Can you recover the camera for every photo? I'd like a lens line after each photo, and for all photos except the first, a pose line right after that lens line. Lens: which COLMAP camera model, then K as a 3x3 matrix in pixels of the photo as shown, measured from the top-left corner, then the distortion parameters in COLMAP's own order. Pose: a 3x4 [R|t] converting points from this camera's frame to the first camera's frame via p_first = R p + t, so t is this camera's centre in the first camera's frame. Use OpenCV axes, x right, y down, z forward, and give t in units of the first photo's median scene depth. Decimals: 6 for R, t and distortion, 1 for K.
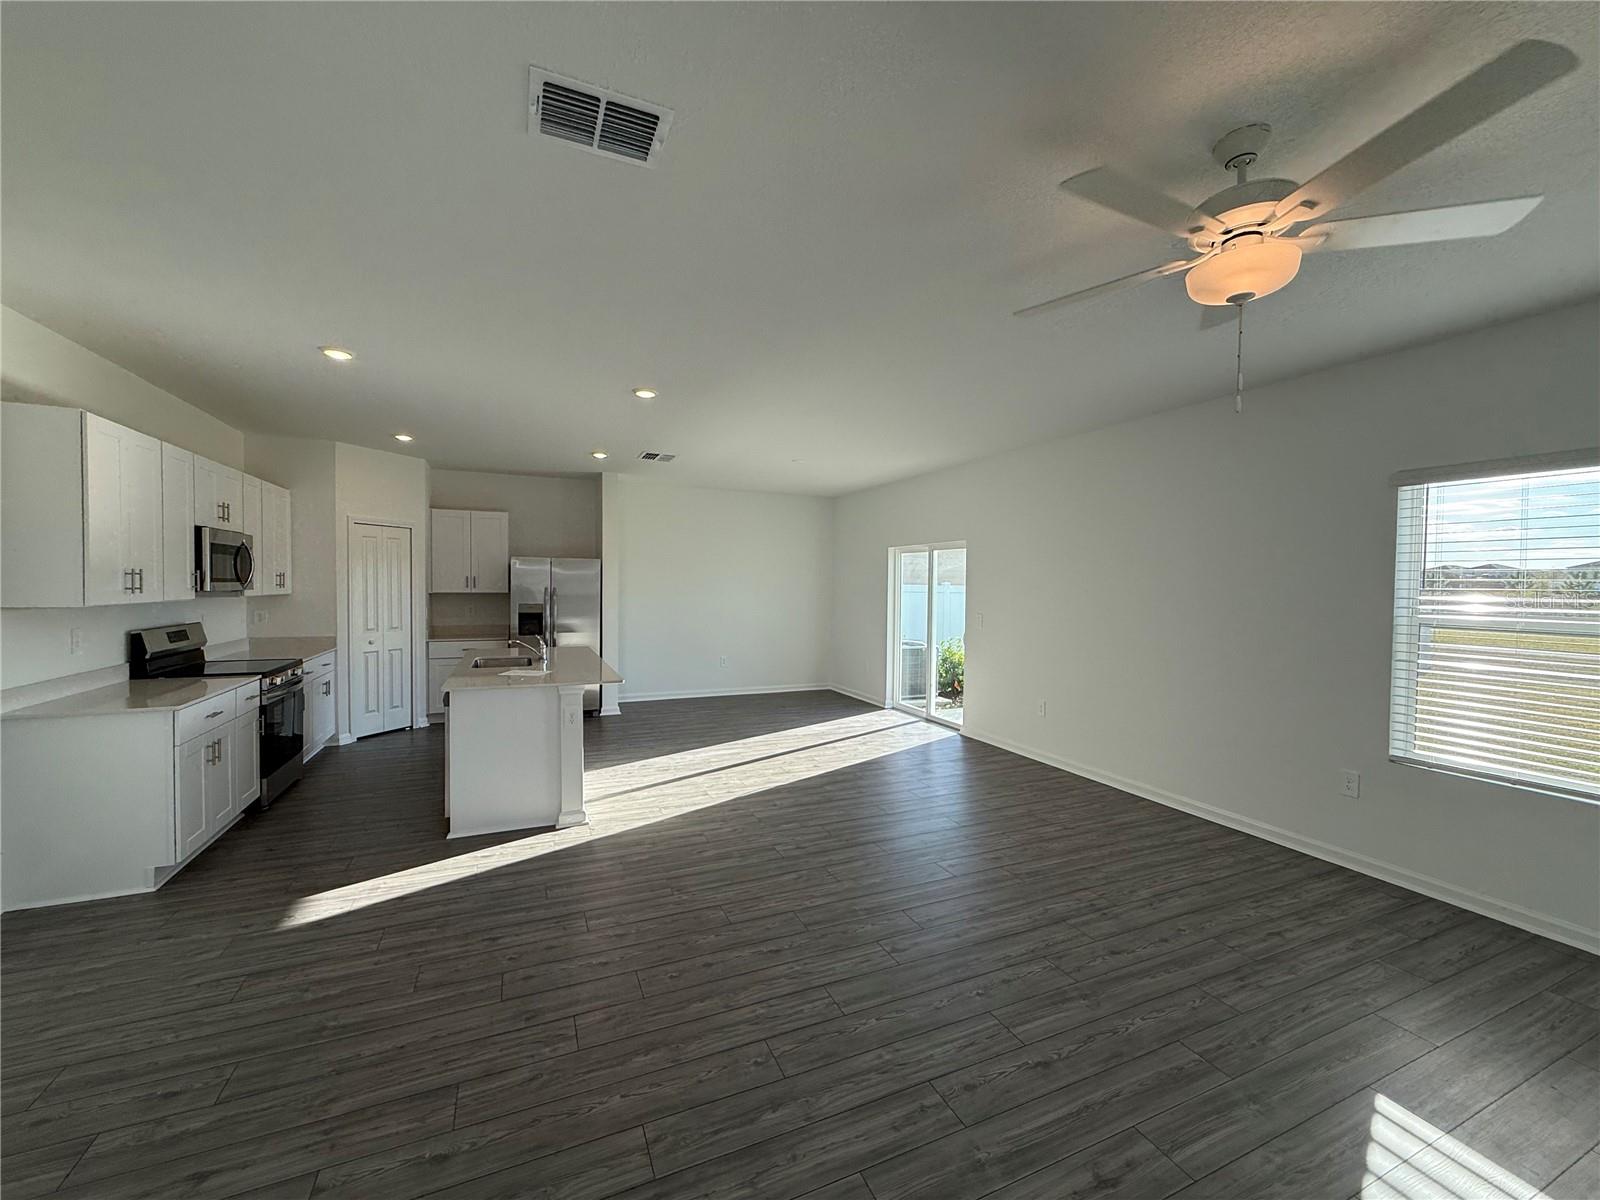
lens RADIAL K [[638.7, 0, 796.4], [0, 638.7, 599.3], [0, 0, 1]] dist [0.000157, -0.000201]
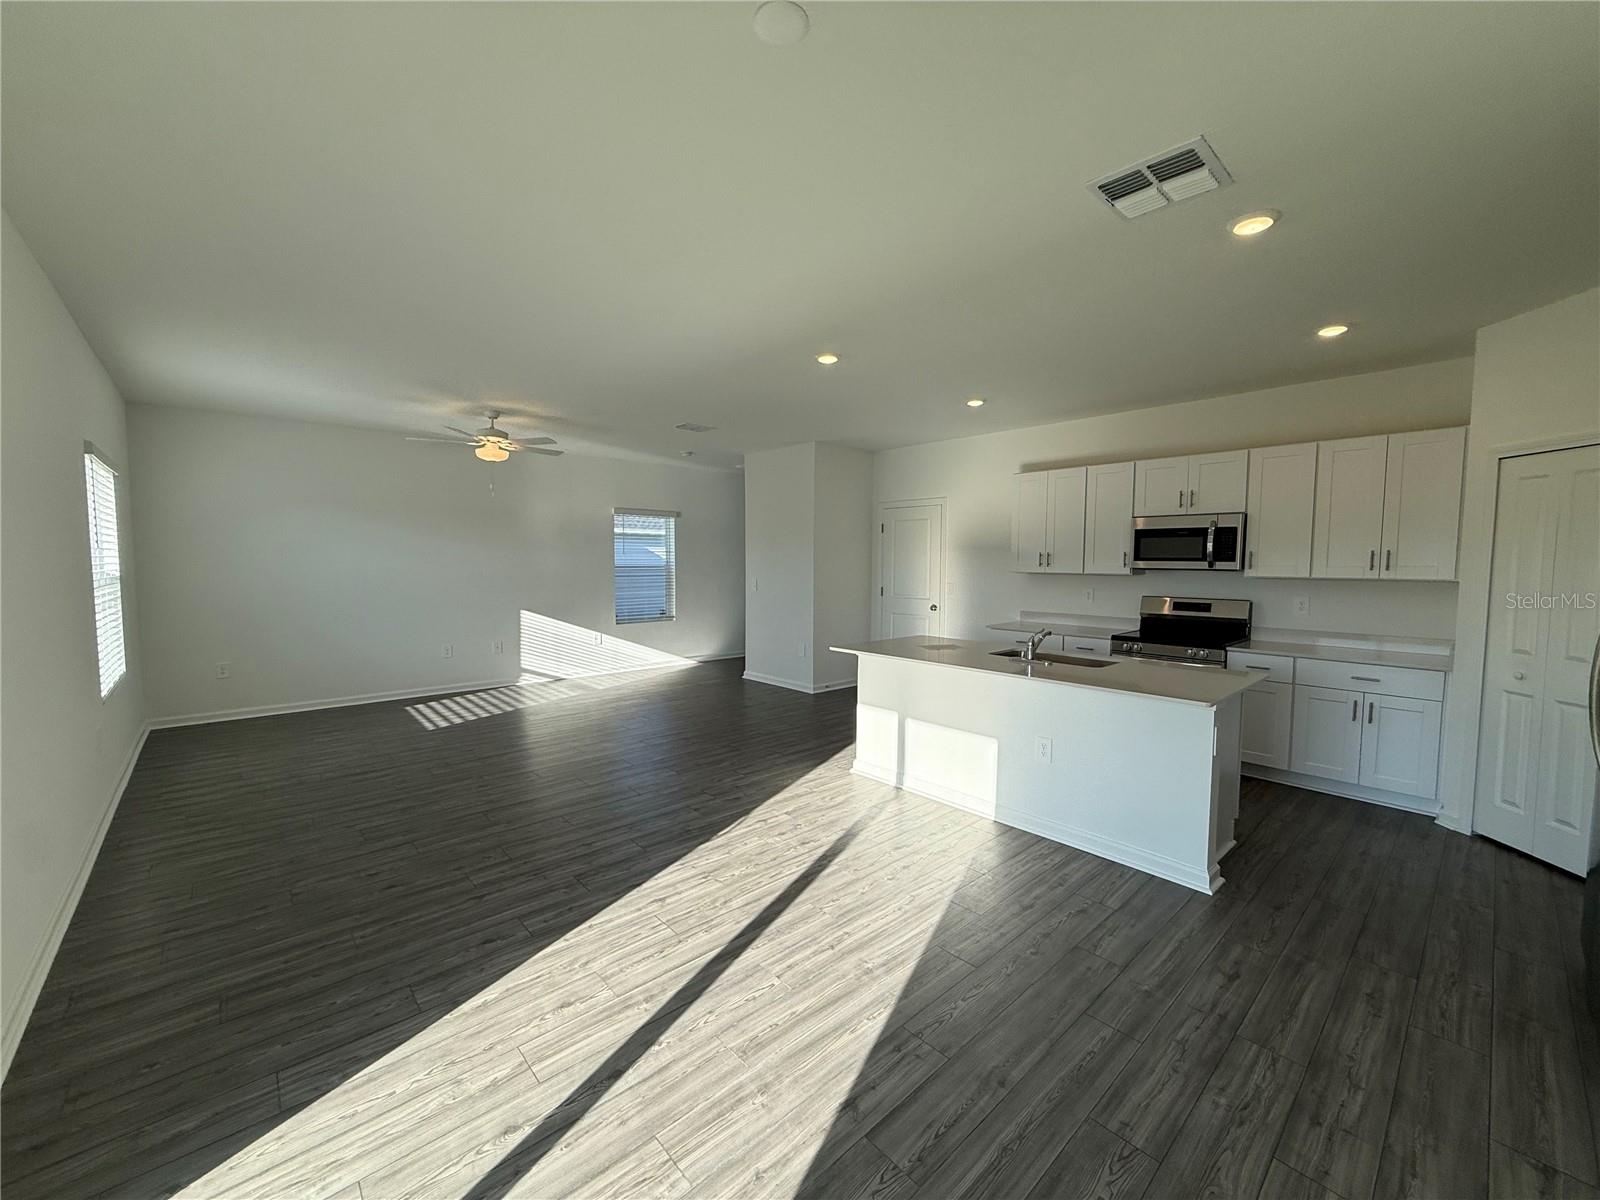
lens RADIAL K [[638.7, 0, 793.0], [0, 638.7, 603.4], [0, 0, 1]] dist [0.000157, -0.000201]
pose [[-0.951109, 0.003963, -0.308830, 0.102851], [-0.023925, 0.995968, 0.086463, -0.031624], [0.307927, 0.089625, -0.947179, 1.747966]]
